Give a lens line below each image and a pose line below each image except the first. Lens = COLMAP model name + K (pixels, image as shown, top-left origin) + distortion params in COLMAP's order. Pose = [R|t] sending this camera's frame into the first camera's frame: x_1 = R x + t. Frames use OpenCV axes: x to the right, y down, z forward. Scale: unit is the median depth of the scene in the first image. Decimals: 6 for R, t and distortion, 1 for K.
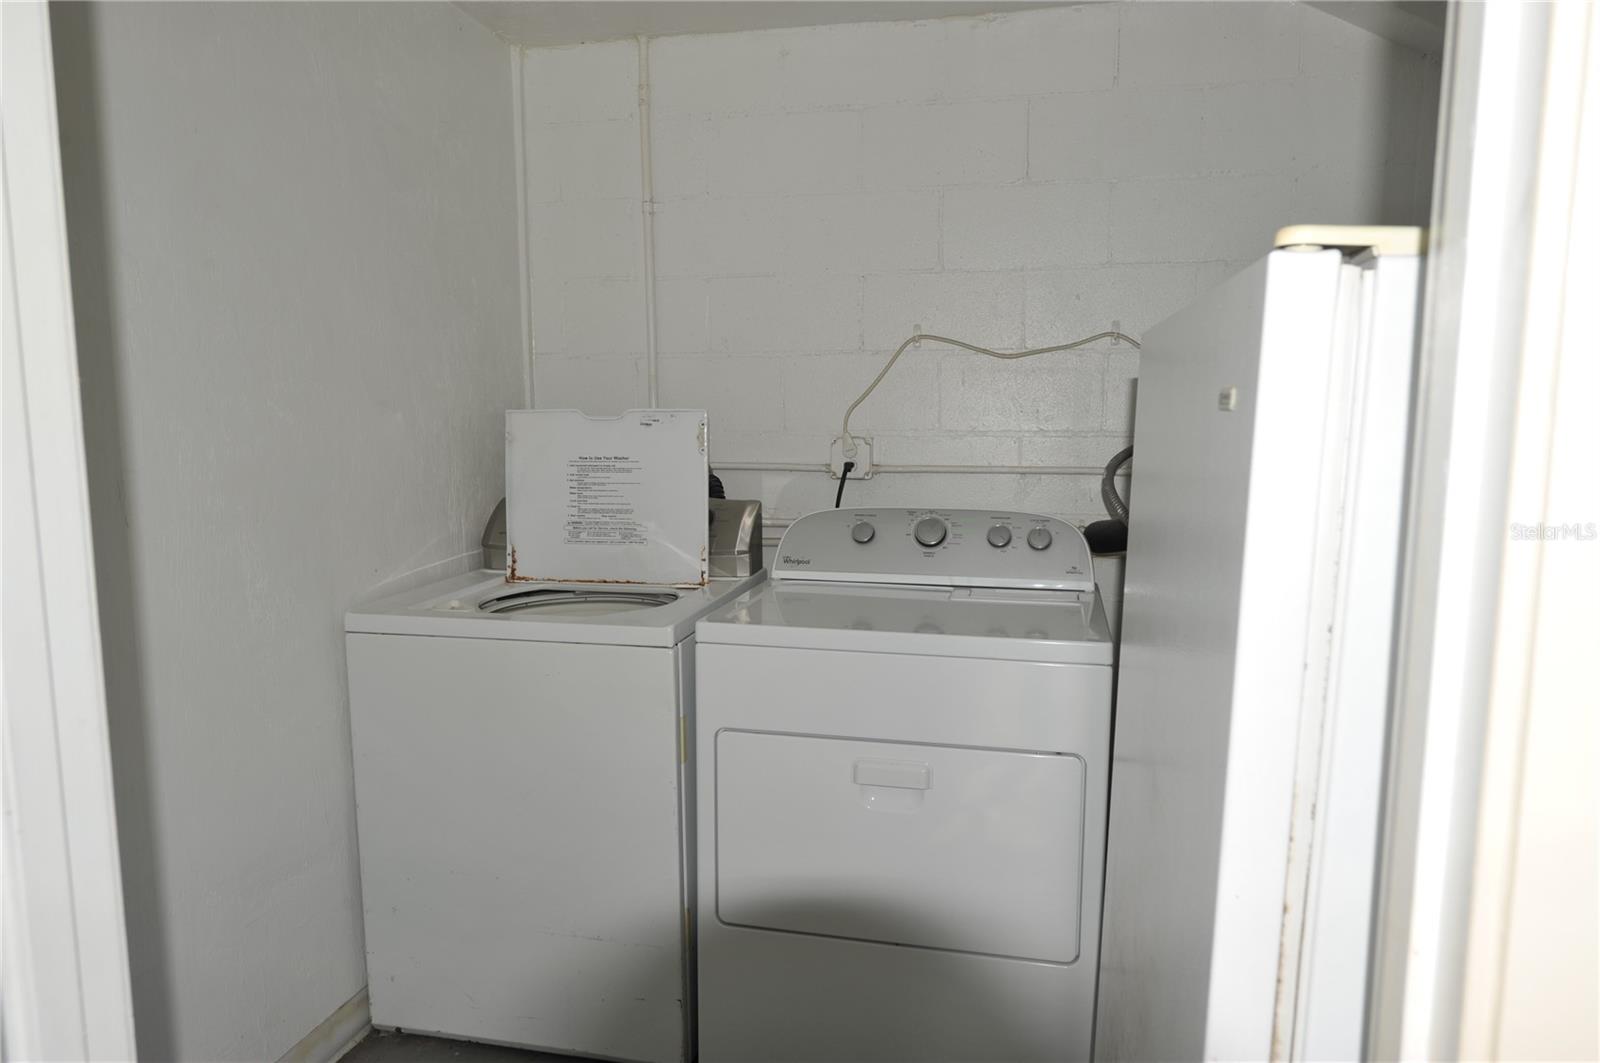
lens RADIAL K [[1049.5, 0, 806.3], [0, 1049.5, 534.1], [0, 0, 1]] dist [0.005746, 0.000743]
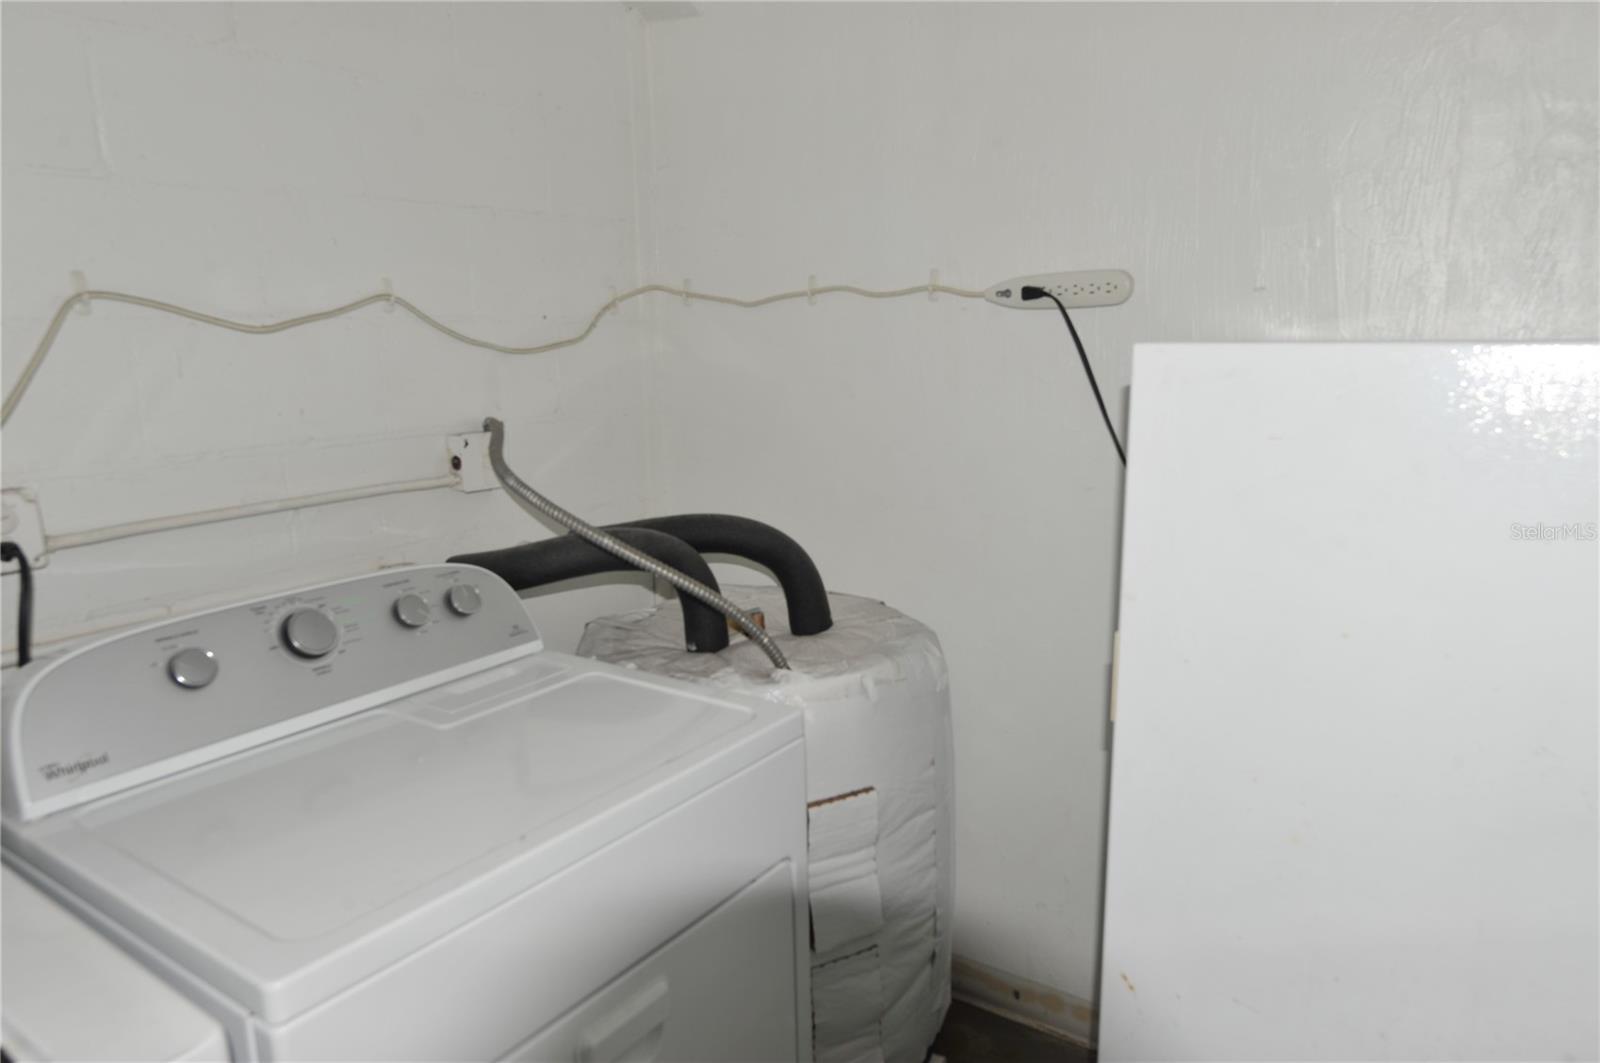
lens RADIAL K [[1049.5, 0, 806.3], [0, 1049.5, 534.1], [0, 0, 1]] dist [0.005746, 0.000743]
pose [[0.470338, -0.176574, 0.864641, -0.215658], [0.157474, 0.980846, 0.114644, -0.069508], [-0.868322, 0.082236, 0.489135, 0.419424]]
